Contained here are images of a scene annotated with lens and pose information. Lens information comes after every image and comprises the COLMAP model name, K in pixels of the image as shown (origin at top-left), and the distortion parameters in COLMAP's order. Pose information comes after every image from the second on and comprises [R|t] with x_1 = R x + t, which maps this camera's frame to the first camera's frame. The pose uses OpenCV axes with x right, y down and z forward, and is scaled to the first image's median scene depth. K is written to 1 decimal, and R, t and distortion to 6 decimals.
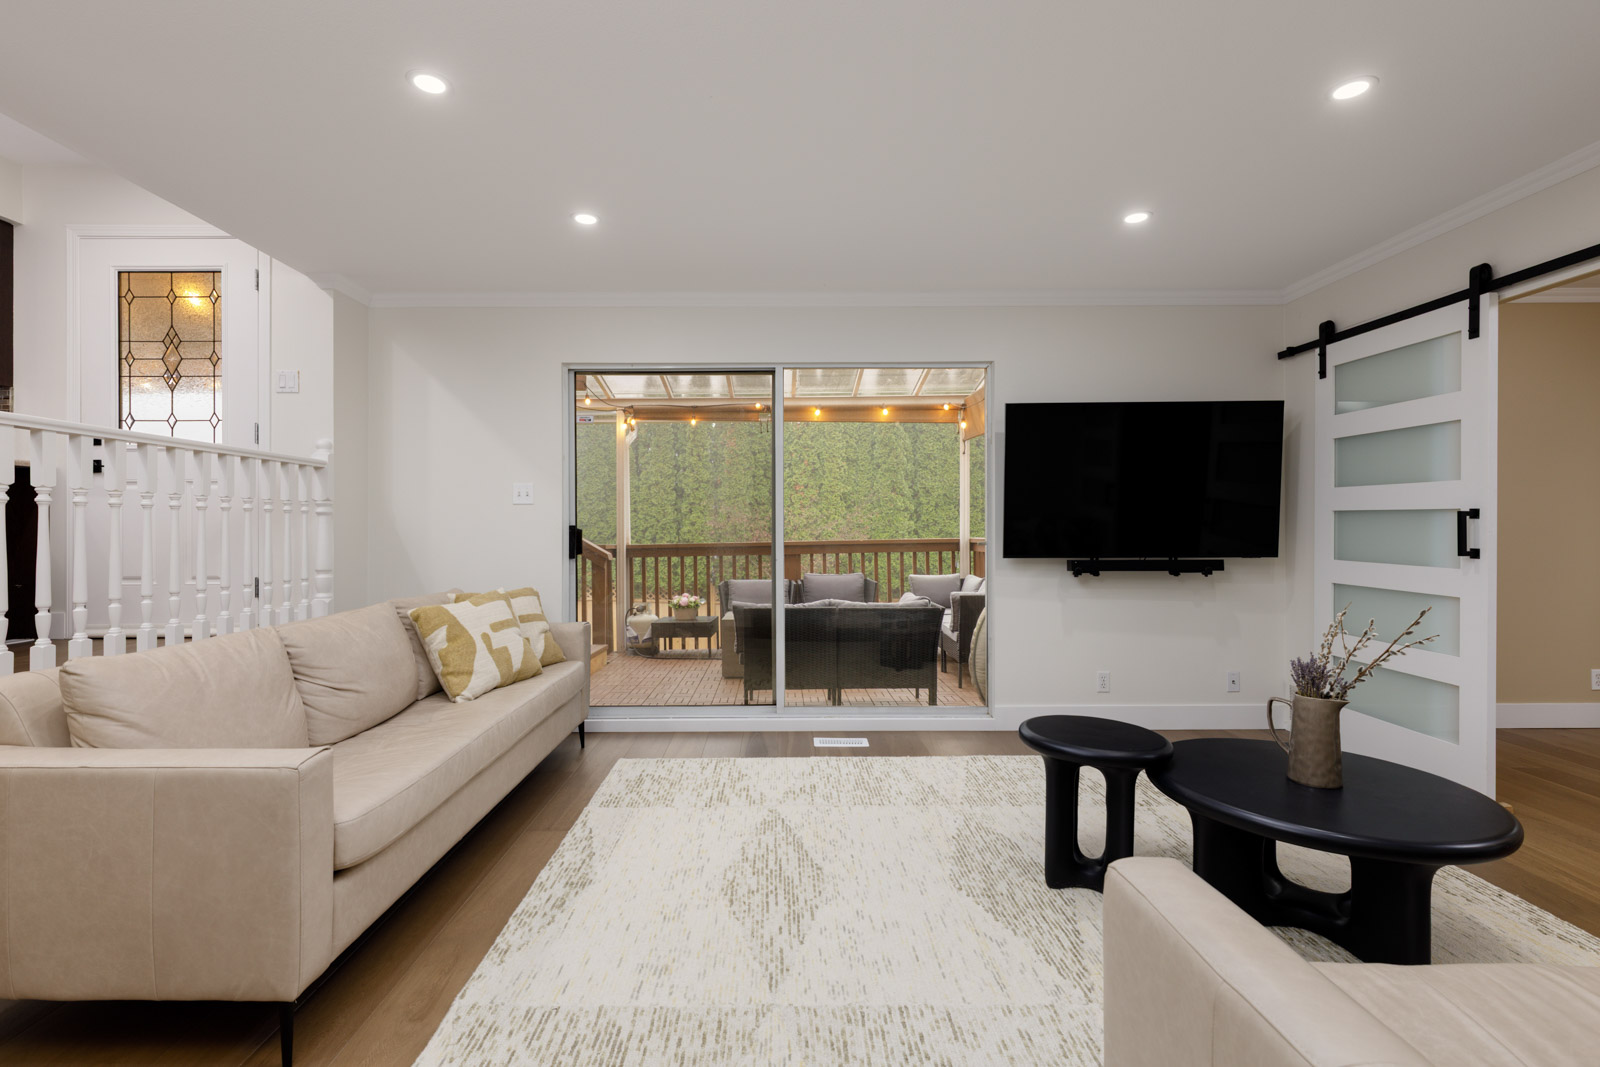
lens RADIAL K [[729.1, 0, 800.3], [0, 729.1, 528.5], [0, 0, 1]] dist [-0.002312, -0.000193]
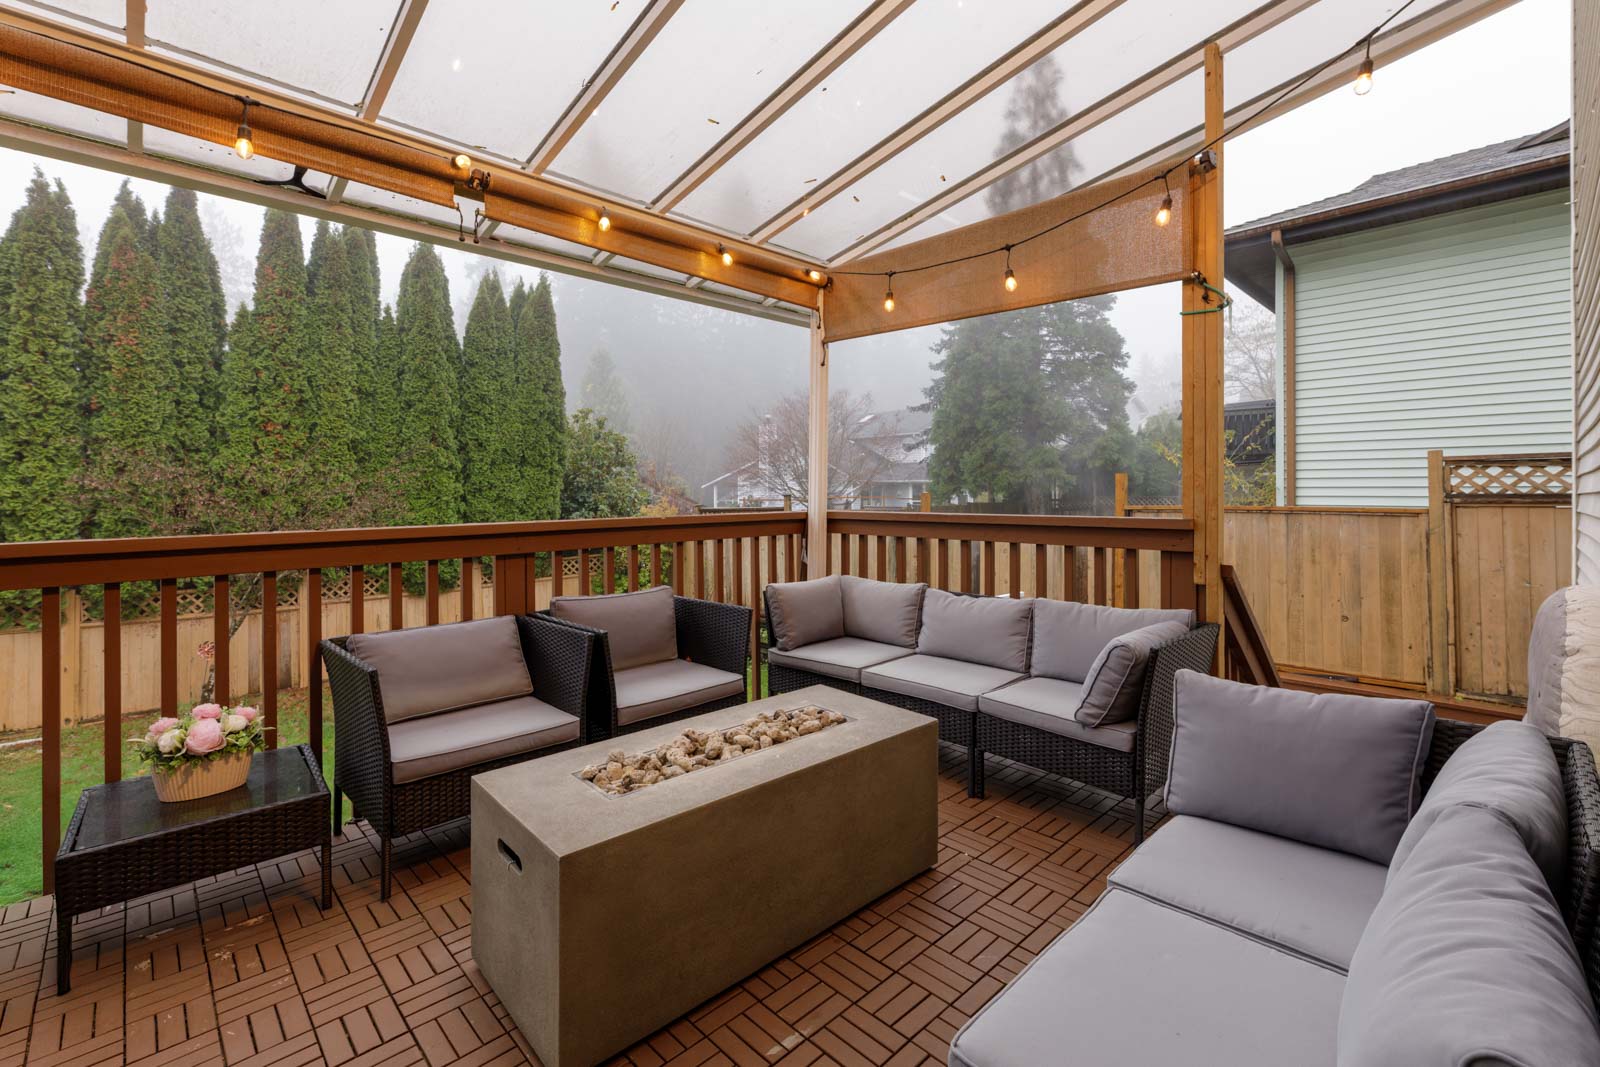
lens RADIAL K [[690.8, 0, 785.0], [0, 690.8, 485.3], [0, 0, 1]] dist [-0.001693, -0.000314]
pose [[0.742324, 0.014785, 0.669878, -0.071327], [-0.006448, 0.999868, -0.014923, 0.000317], [-0.670010, 0.006758, 0.742321, 0.259962]]
